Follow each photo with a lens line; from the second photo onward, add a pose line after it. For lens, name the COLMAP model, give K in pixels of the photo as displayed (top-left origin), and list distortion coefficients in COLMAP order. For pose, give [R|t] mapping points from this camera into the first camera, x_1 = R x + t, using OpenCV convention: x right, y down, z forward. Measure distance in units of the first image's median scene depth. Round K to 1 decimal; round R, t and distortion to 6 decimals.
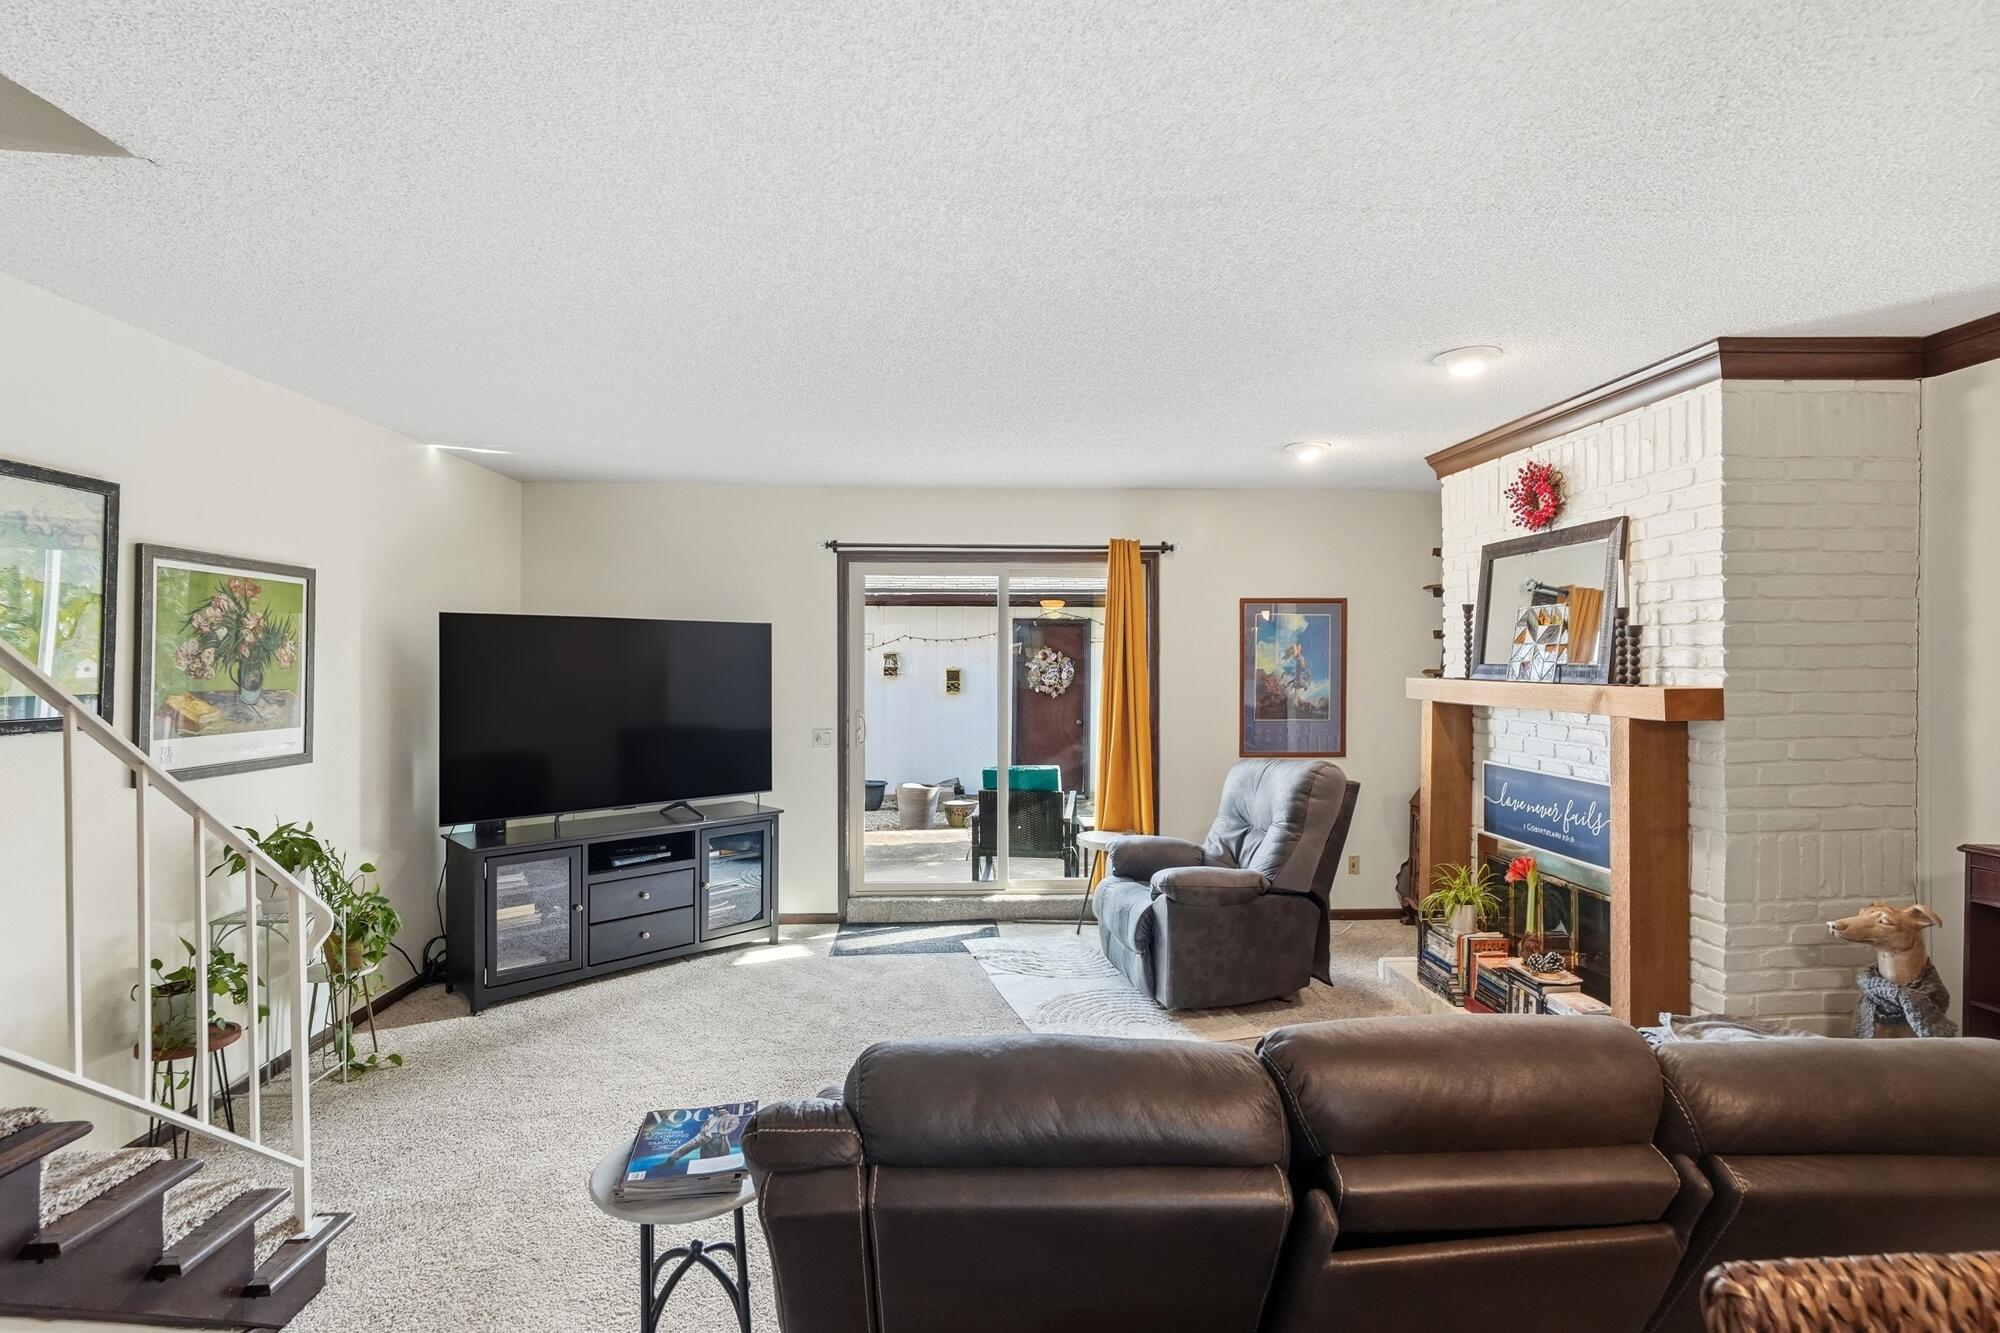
lens RADIAL K [[958.0, 0, 1002.0], [0, 958.0, 656.7], [0, 0, 1]] dist [-0.002628, -0.000721]
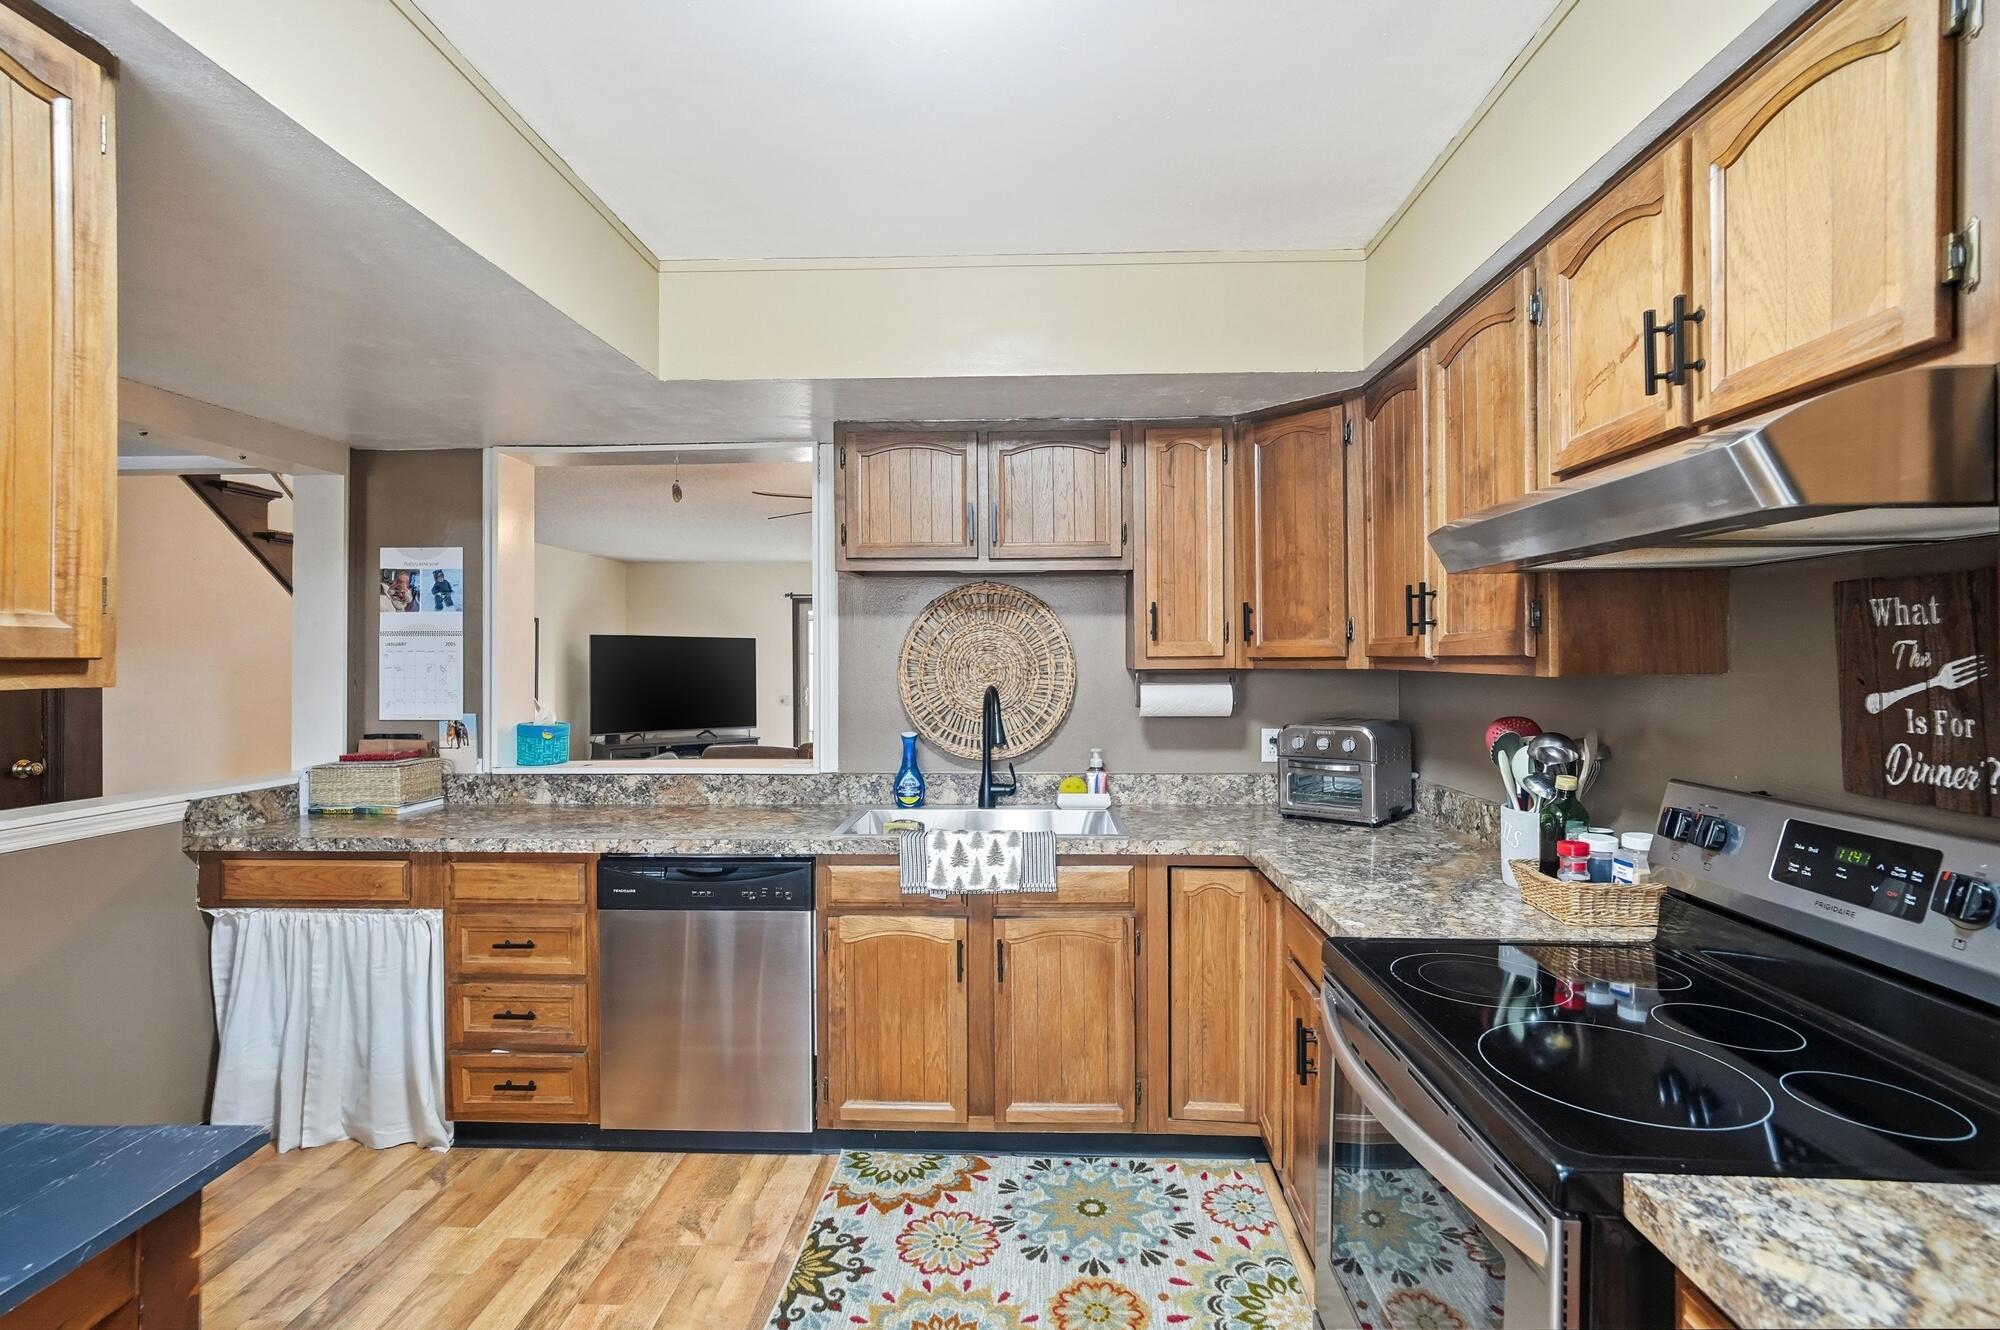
lens RADIAL K [[958.0, 0, 1002.0], [0, 958.0, 655.2], [0, 0, 1]] dist [-0.002628, -0.000721]
pose [[0.995736, -0.005905, -0.092061, 0.454431], [0.005509, 0.999974, -0.004546, 0.005874], [0.092085, 0.004019, 0.995743, -0.896862]]
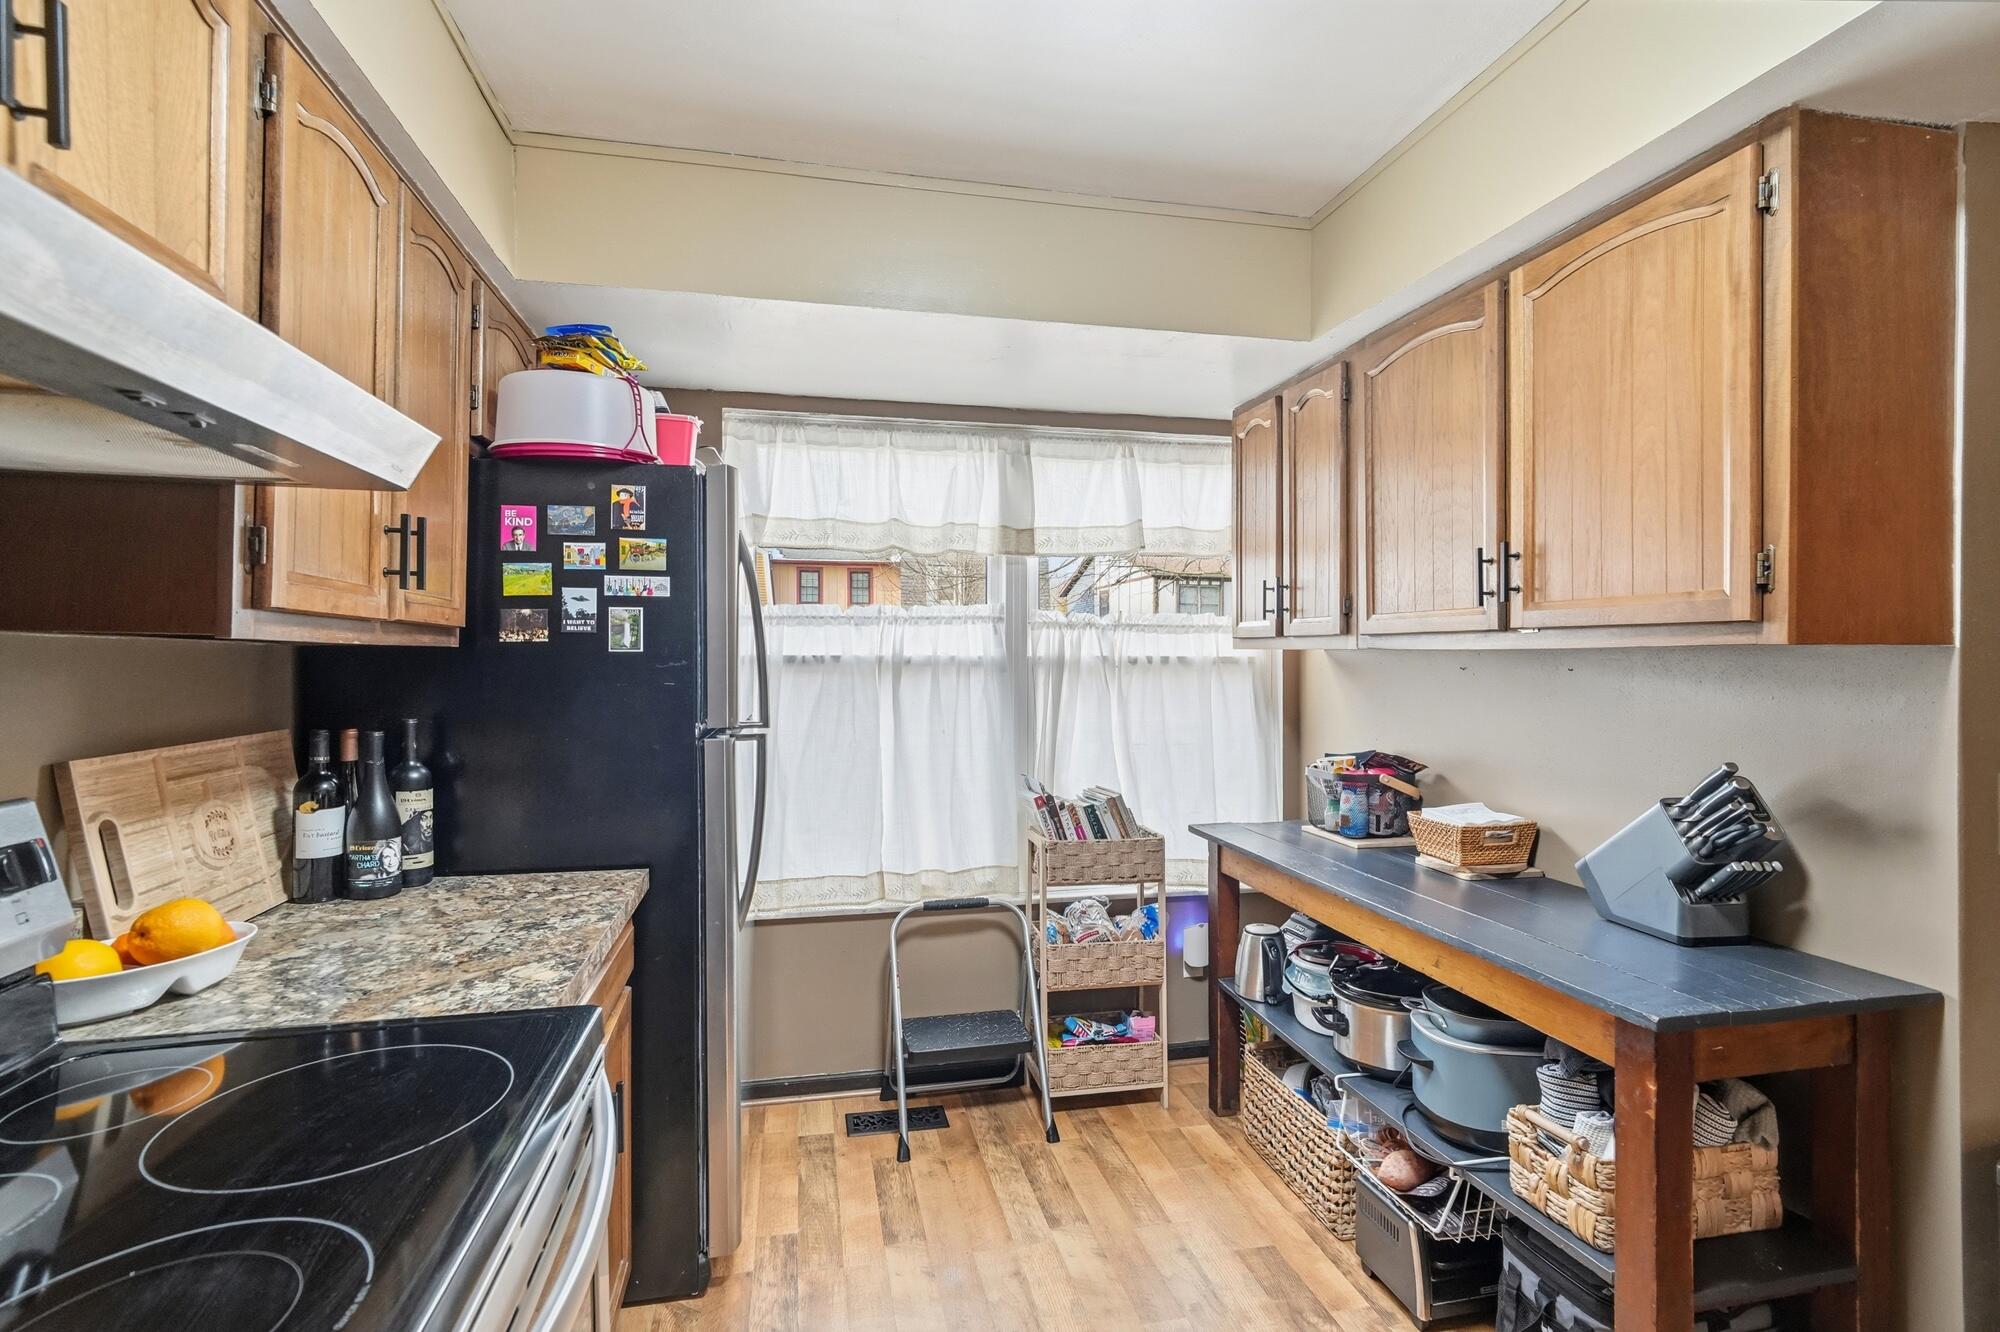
lens RADIAL K [[958.0, 0, 1002.0], [0, 958.0, 656.2], [0, 0, 1]] dist [-0.002628, -0.000721]
pose [[-0.985918, -0.006094, -0.167116, 0.486248], [-0.005685, 0.999980, -0.002928, 0.017040], [0.167131, -0.001937, -0.985933, -0.432487]]
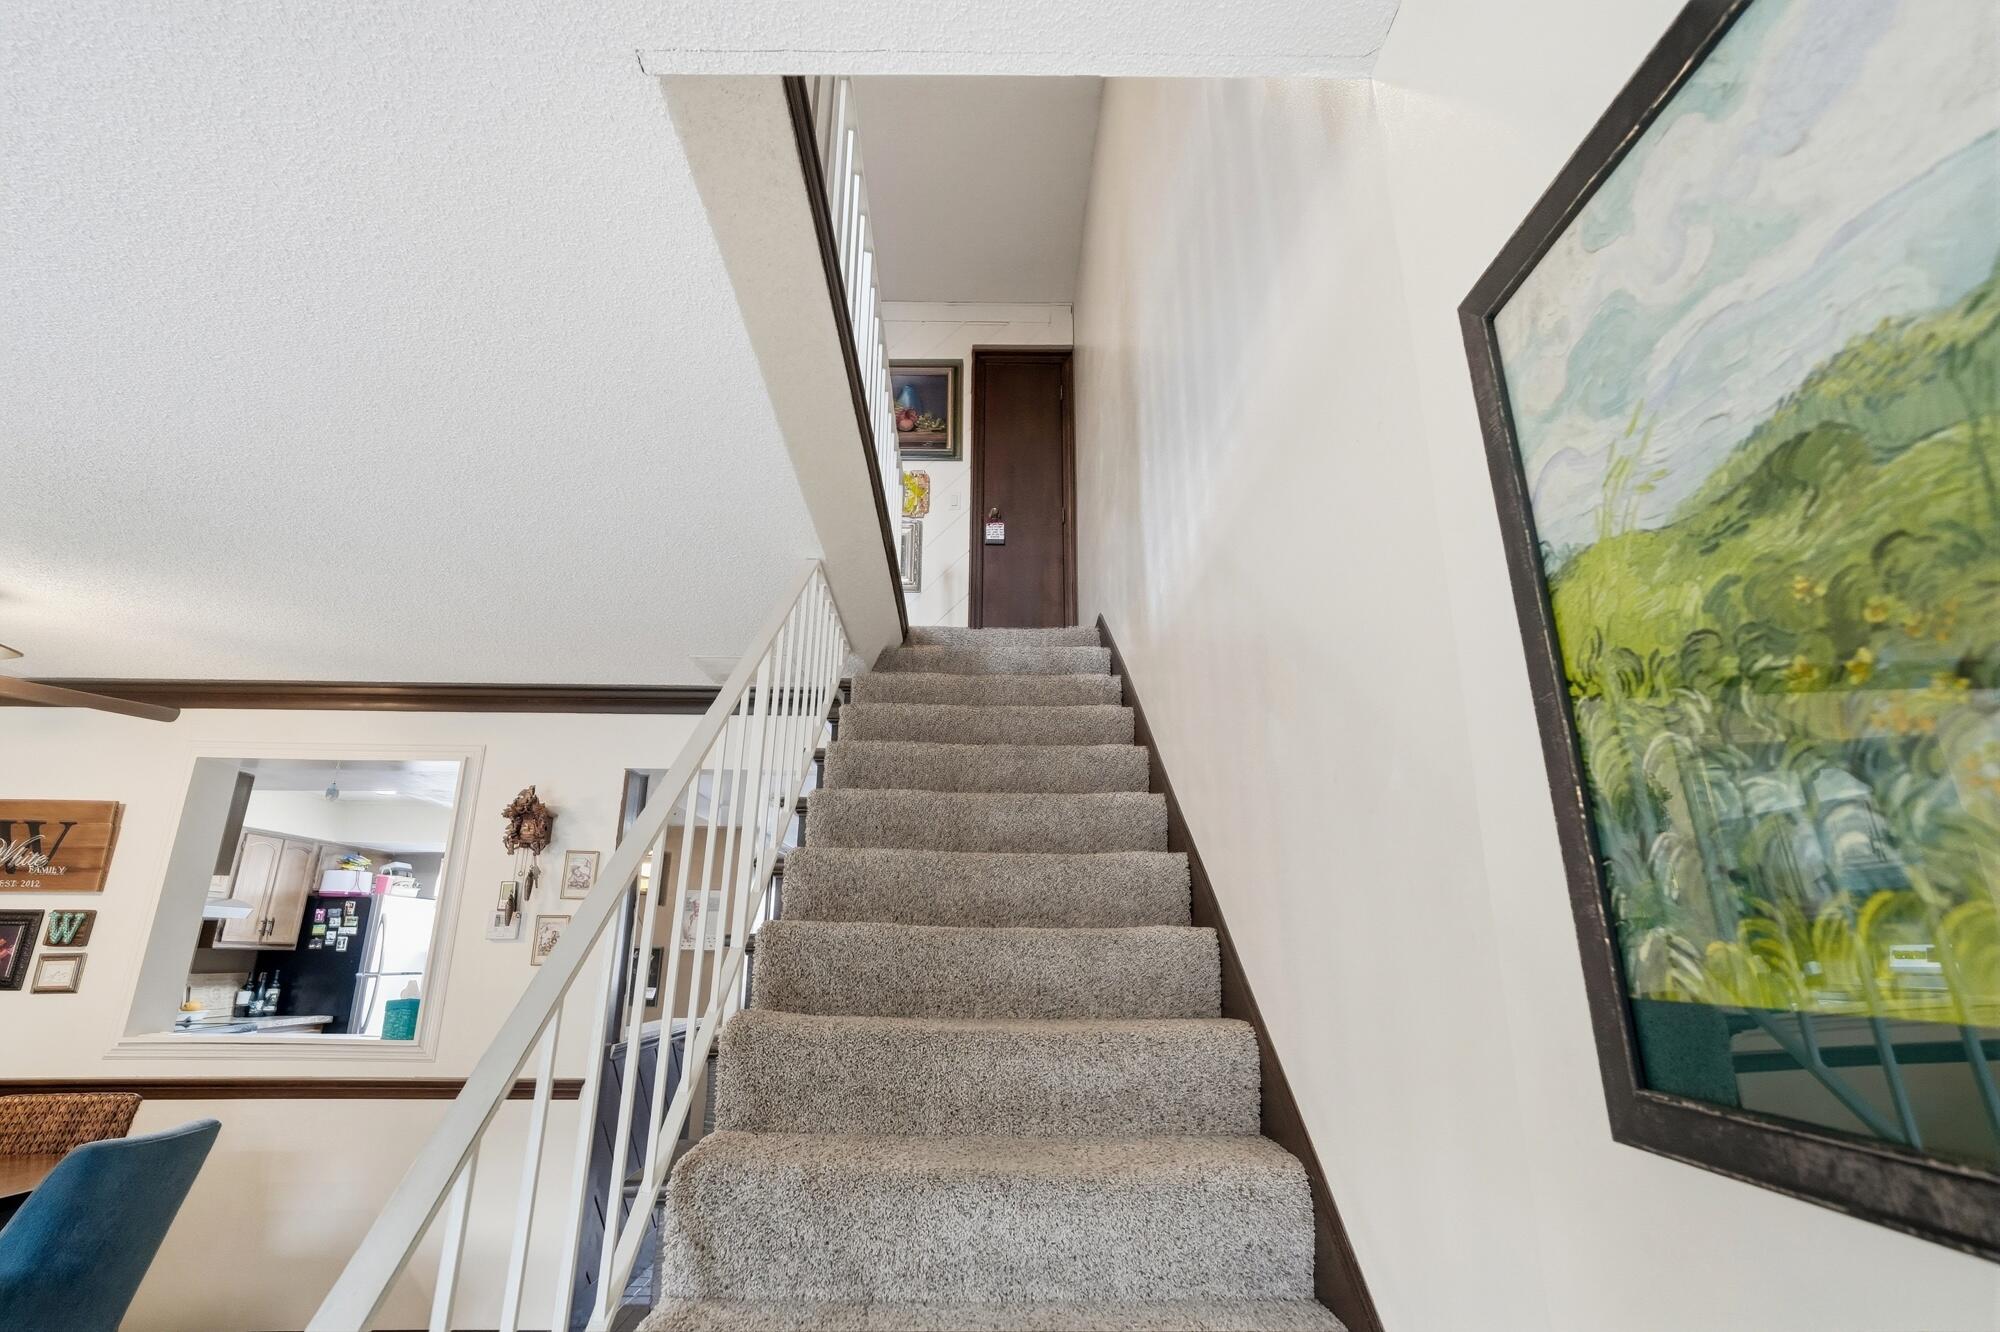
lens RADIAL K [[939.6, 0, 991.0], [0, 939.6, 665.8], [0, 0, 1]] dist [-0.000852, -0.000006]
pose [[-0.999393, 0.002764, 0.034725, -0.451487], [-0.007602, 0.955515, -0.294845, 0.014878], [-0.033995, -0.294931, -0.954914, 0.579592]]
